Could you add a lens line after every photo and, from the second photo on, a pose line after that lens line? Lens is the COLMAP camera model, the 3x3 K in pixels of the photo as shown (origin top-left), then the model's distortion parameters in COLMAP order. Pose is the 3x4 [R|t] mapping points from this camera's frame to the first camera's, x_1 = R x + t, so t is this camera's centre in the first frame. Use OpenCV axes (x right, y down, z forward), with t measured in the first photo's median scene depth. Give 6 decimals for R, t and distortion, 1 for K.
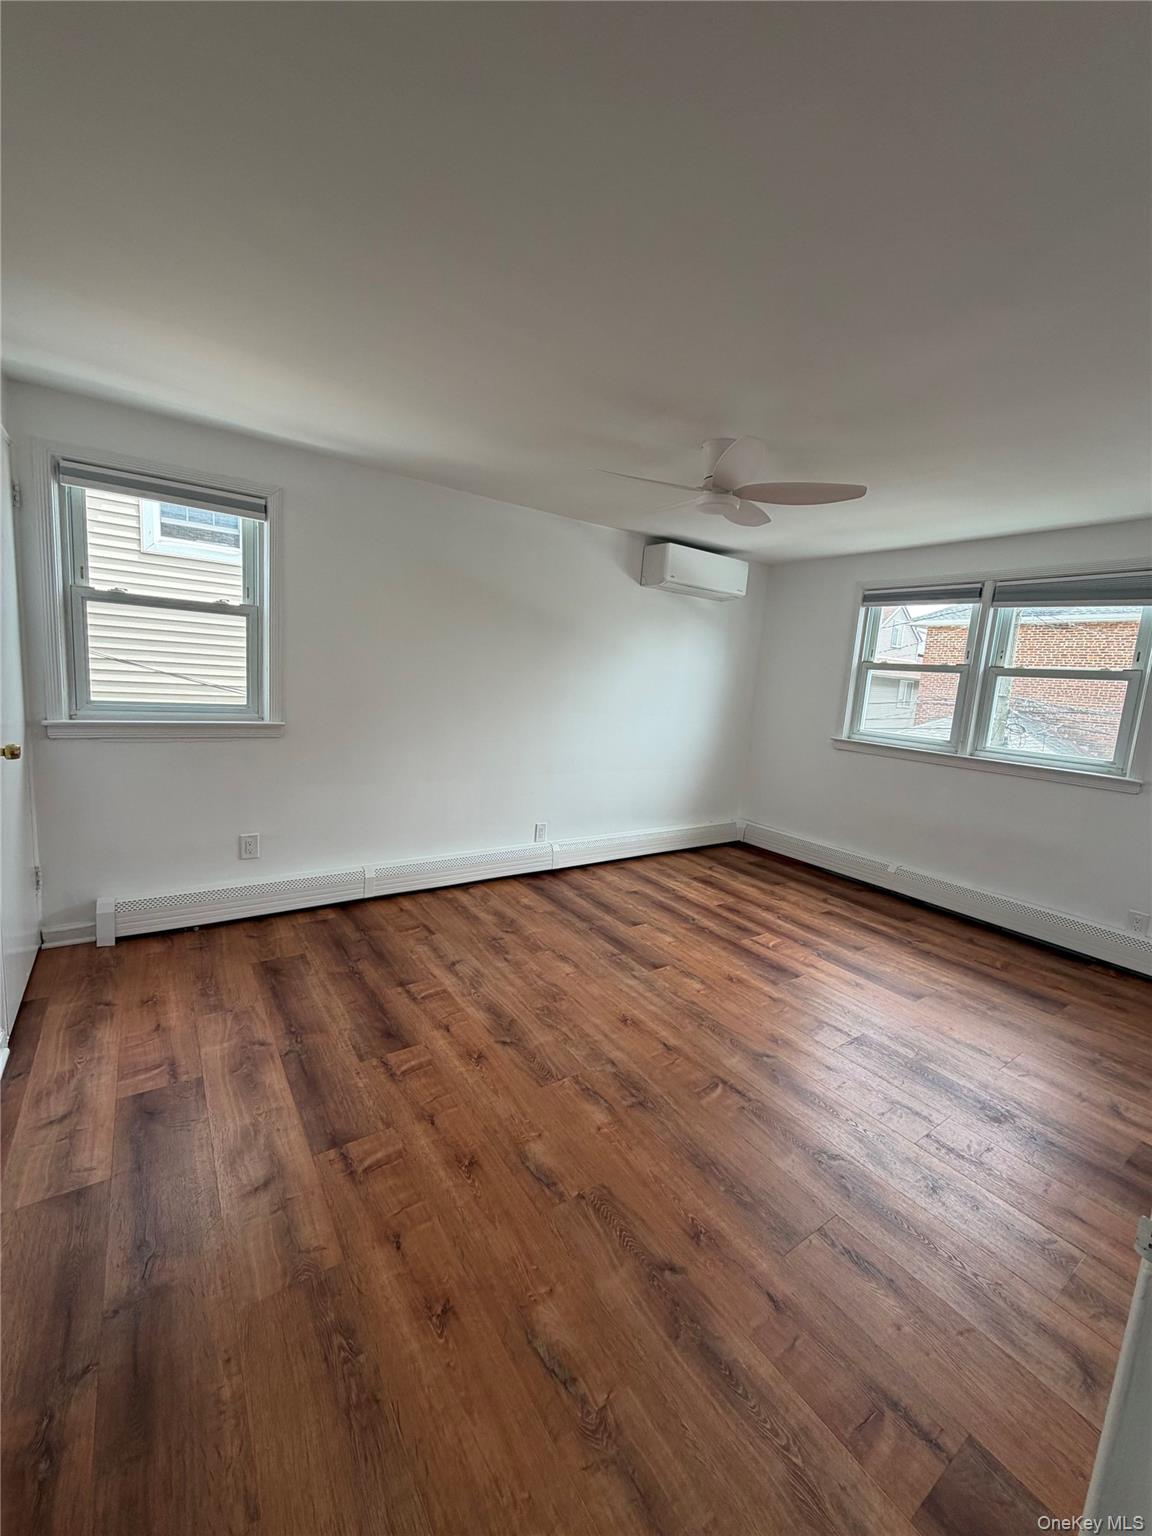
lens RADIAL K [[615.2, 0, 570.3], [0, 615.2, 765.8], [0, 0, 1]] dist [-0.000133, 0.000883]
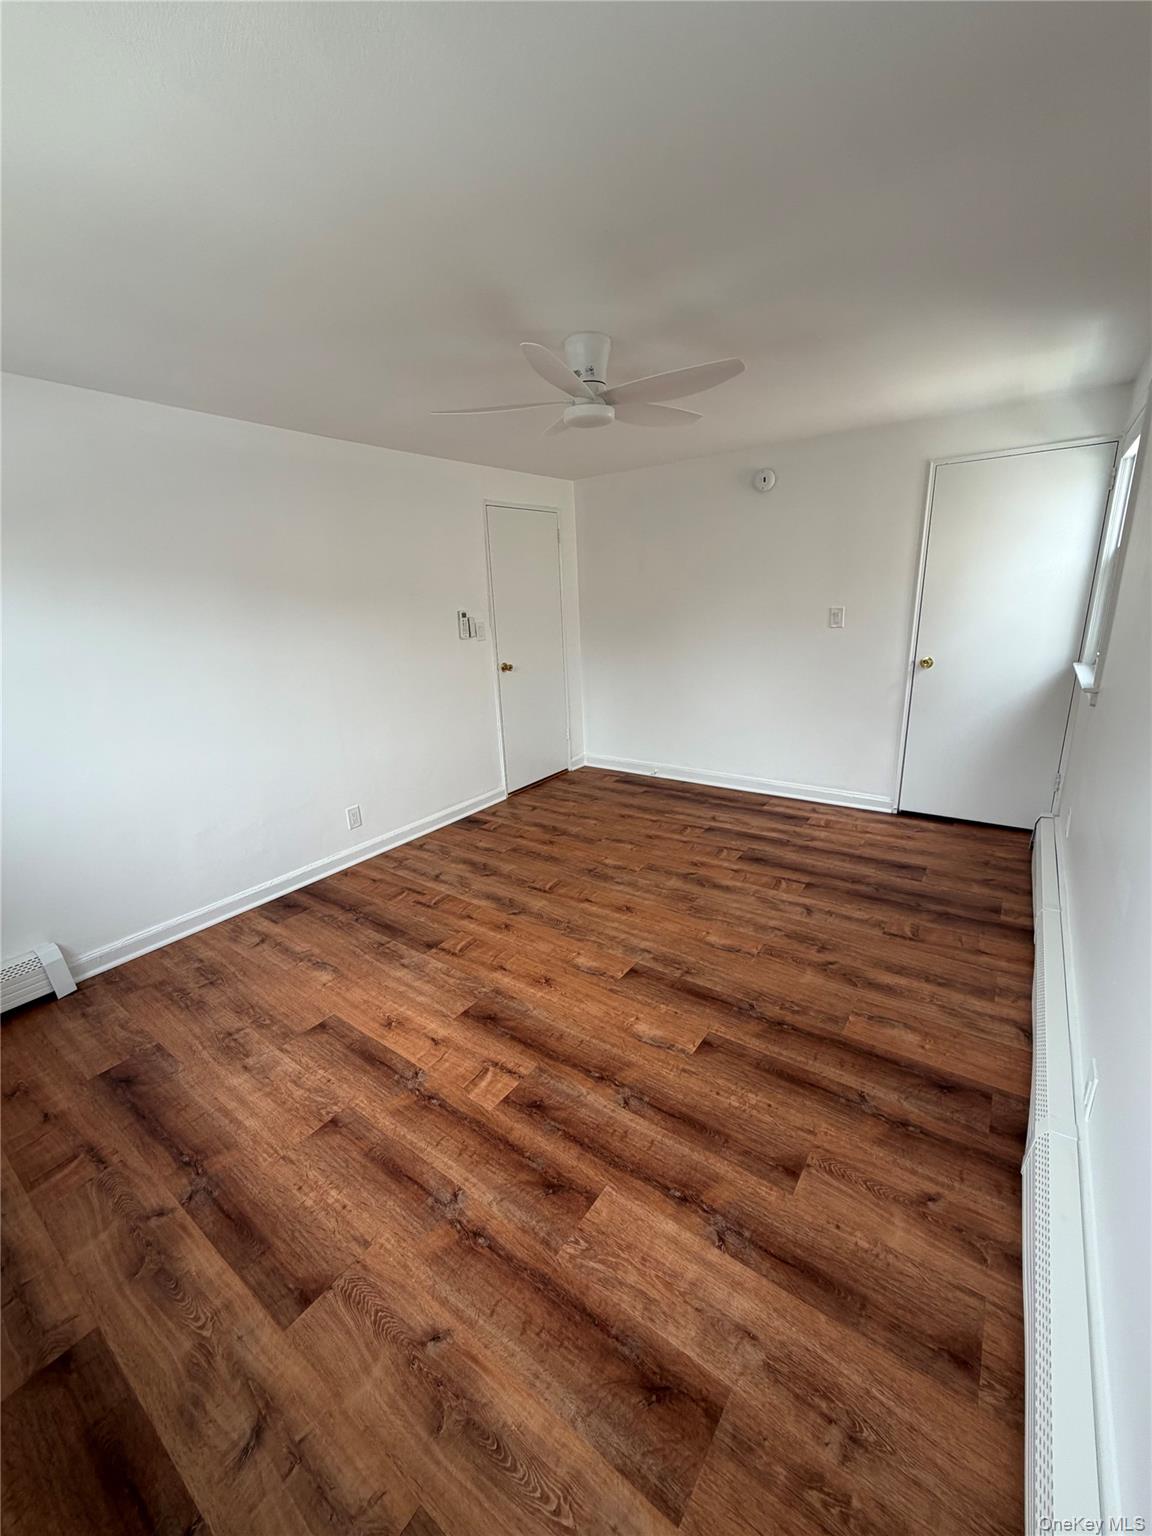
lens RADIAL K [[615.2, 0, 577.1], [0, 615.2, 767.4], [0, 0, 1]] dist [-0.000133, 0.000883]
pose [[-0.941522, 0.065708, -0.330482, 0.475485], [-0.071788, 0.919166, 0.387272, -0.253643], [0.329215, 0.388350, -0.860699, 1.603177]]
